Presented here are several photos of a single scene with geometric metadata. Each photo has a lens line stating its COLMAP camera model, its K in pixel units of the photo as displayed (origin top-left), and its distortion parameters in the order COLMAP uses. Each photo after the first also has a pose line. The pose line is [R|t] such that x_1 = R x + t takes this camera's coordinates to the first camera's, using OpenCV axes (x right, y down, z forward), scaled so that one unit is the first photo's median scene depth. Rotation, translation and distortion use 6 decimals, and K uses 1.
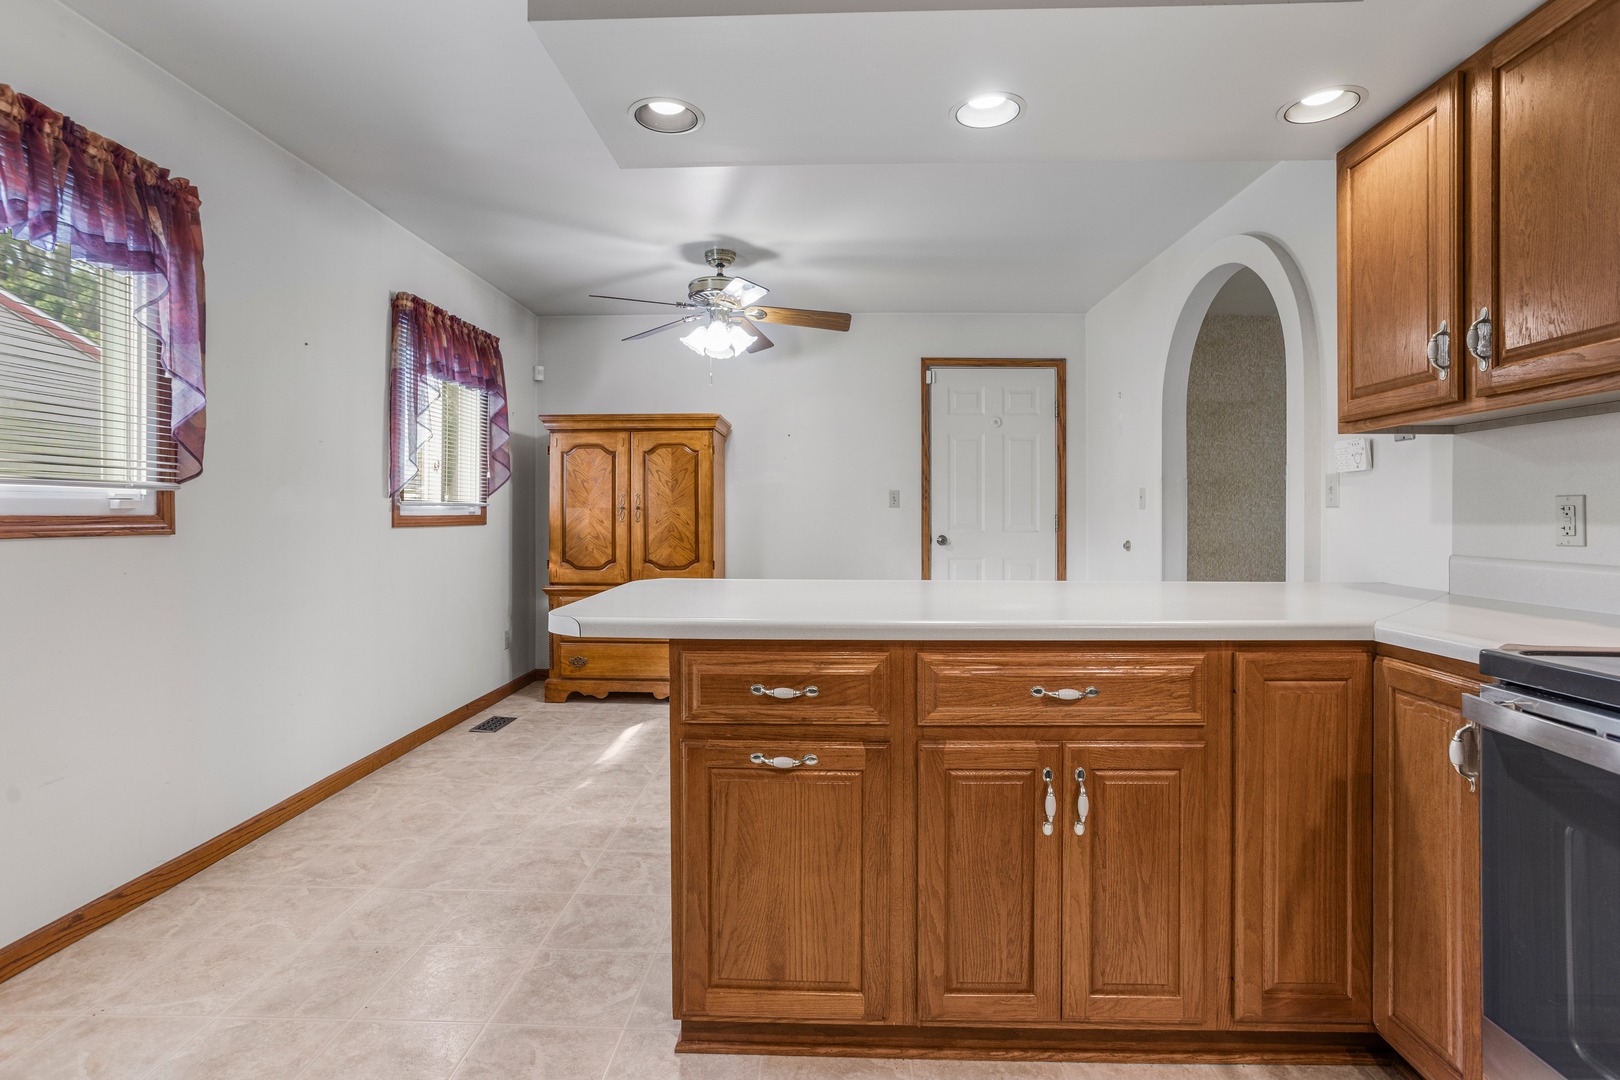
lens RADIAL K [[794.2, 0, 810.5], [0, 794.2, 520.4], [0, 0, 1]] dist [-0.054693, 0.030644]
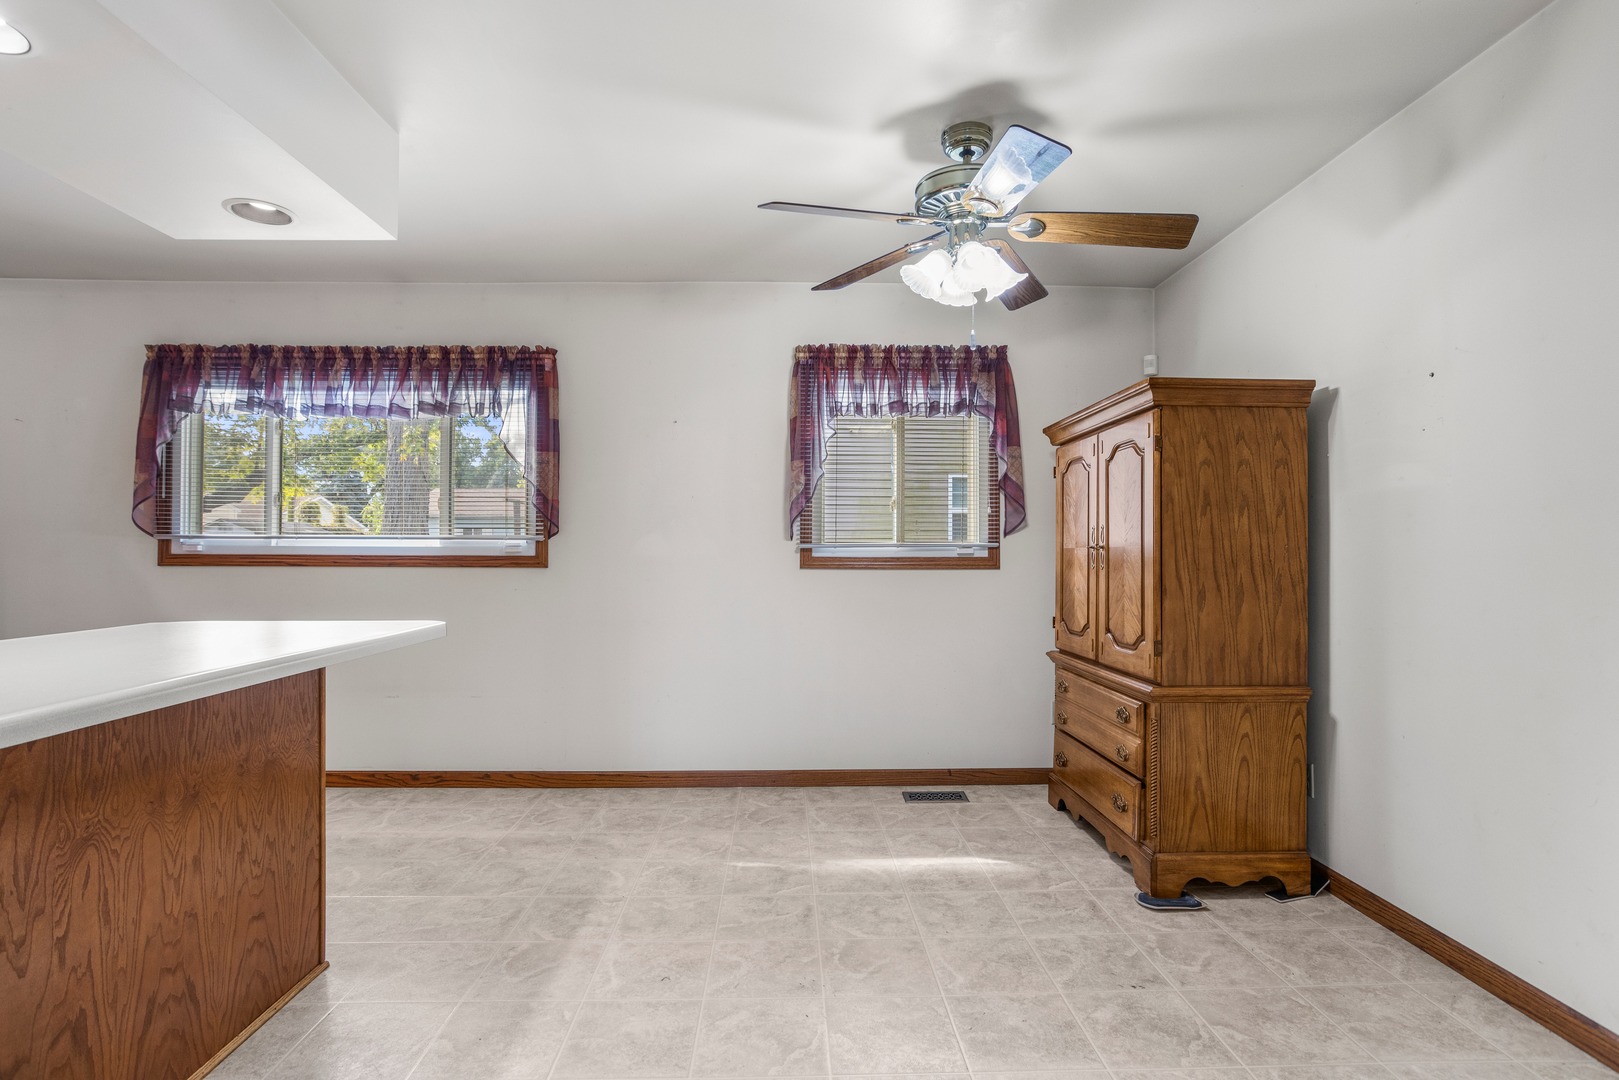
lens RADIAL K [[797.5, 0, 810.8], [0, 797.5, 556.1], [0, 0, 1]] dist [-0.060581, 0.031512]
pose [[0.058791, 0.002596, -0.998267, 0.792525], [-0.009236, 0.999955, 0.002056, -0.014399], [0.998228, 0.009099, 0.058813, 1.370781]]
